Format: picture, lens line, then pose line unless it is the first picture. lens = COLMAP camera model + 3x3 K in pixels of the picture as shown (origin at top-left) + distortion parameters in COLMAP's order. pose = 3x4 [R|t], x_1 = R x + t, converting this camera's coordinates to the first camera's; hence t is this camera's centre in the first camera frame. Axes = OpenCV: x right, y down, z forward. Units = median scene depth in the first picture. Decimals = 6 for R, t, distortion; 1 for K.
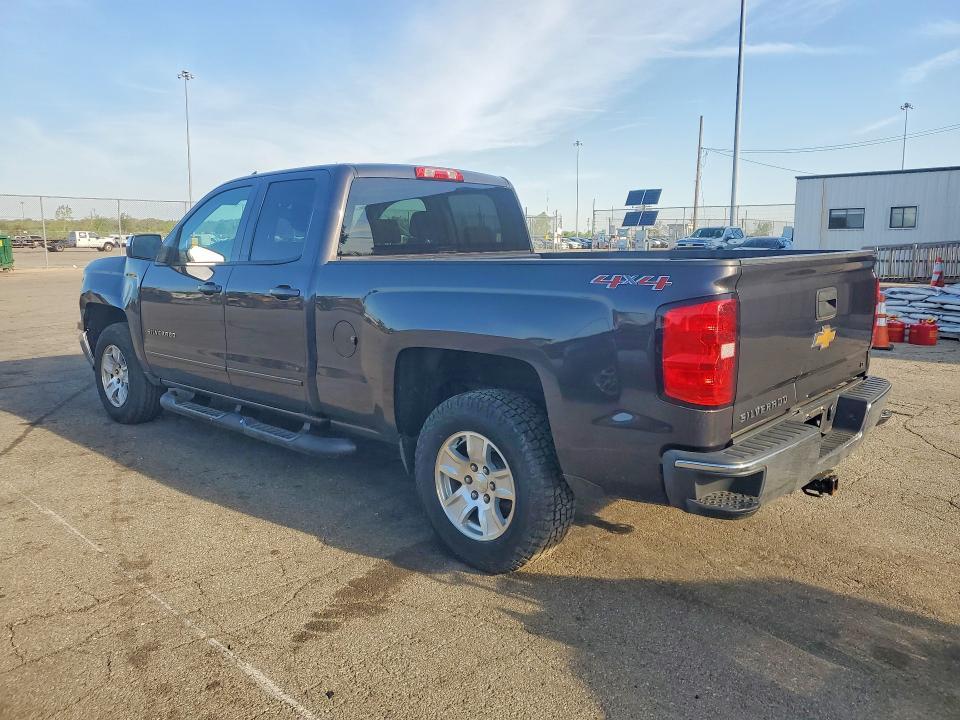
lens RADIAL K [[759.3, 0, 478.2], [0, 759.3, 359.8], [0, 0, 1]] dist [0.042469, -0.034601]
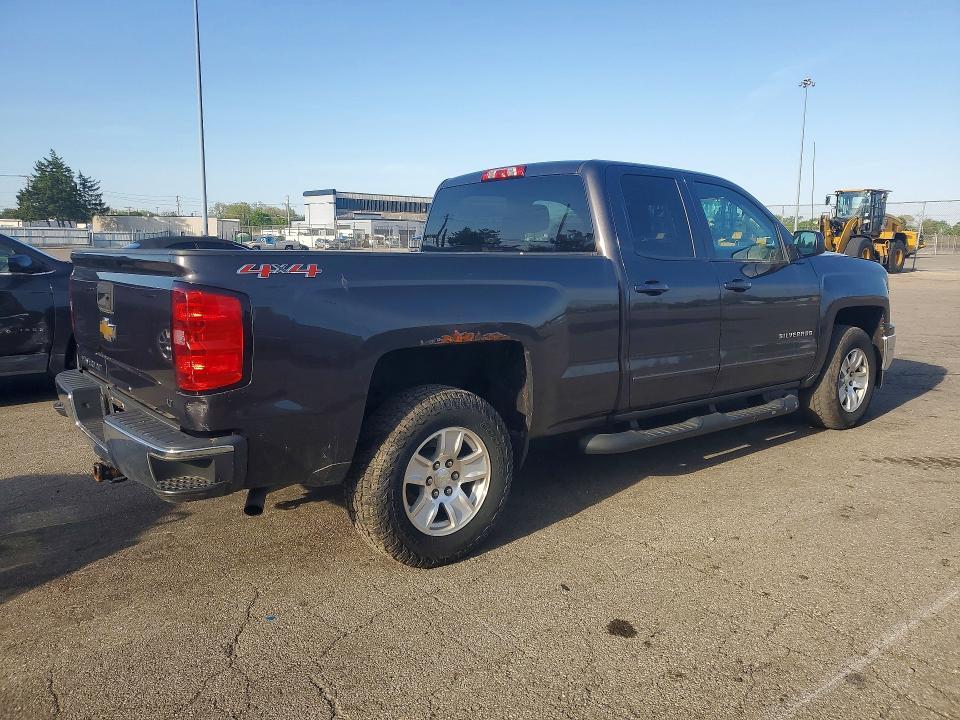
lens RADIAL K [[759.3, 0, 472.5], [0, 759.3, 360.1], [0, 0, 1]] dist [0.042469, -0.034601]
pose [[-0.181244, 0.153664, -0.971359, 0.090080], [-0.159619, 0.970024, 0.183235, -0.016958], [0.970398, 0.188258, -0.151283, 0.107588]]
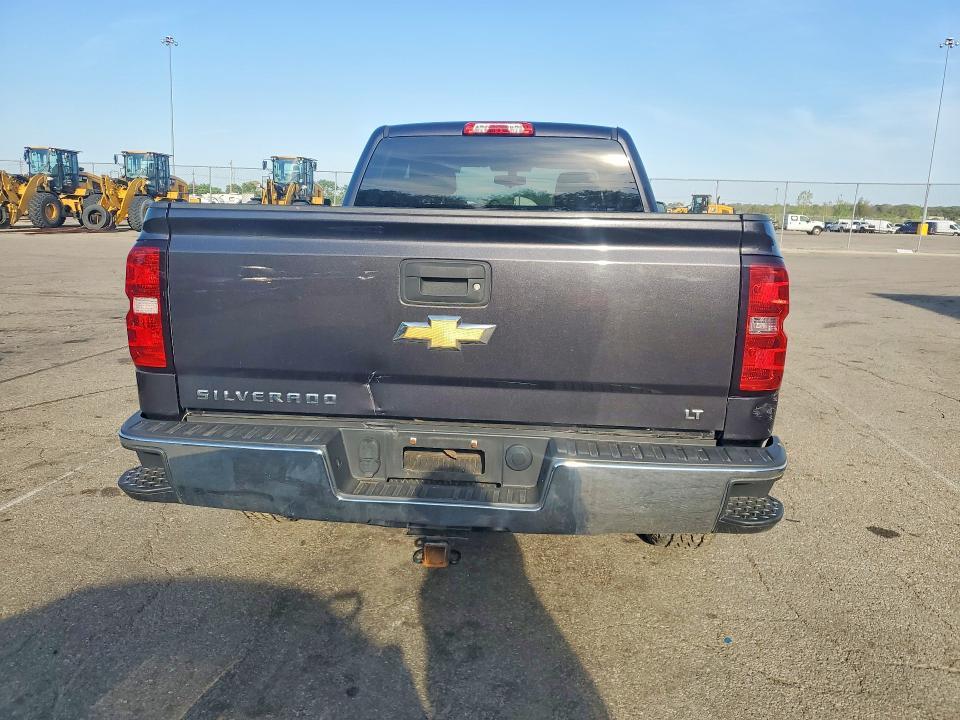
lens RADIAL K [[759.3, 0, 470.9], [0, 759.3, 358.5], [0, 0, 1]] dist [0.042469, -0.034601]
pose [[0.595859, 0.170605, -0.784758, 0.065075], [-0.158271, 0.982957, 0.093519, -0.004795], [0.787339, 0.068481, 0.612706, 0.039810]]
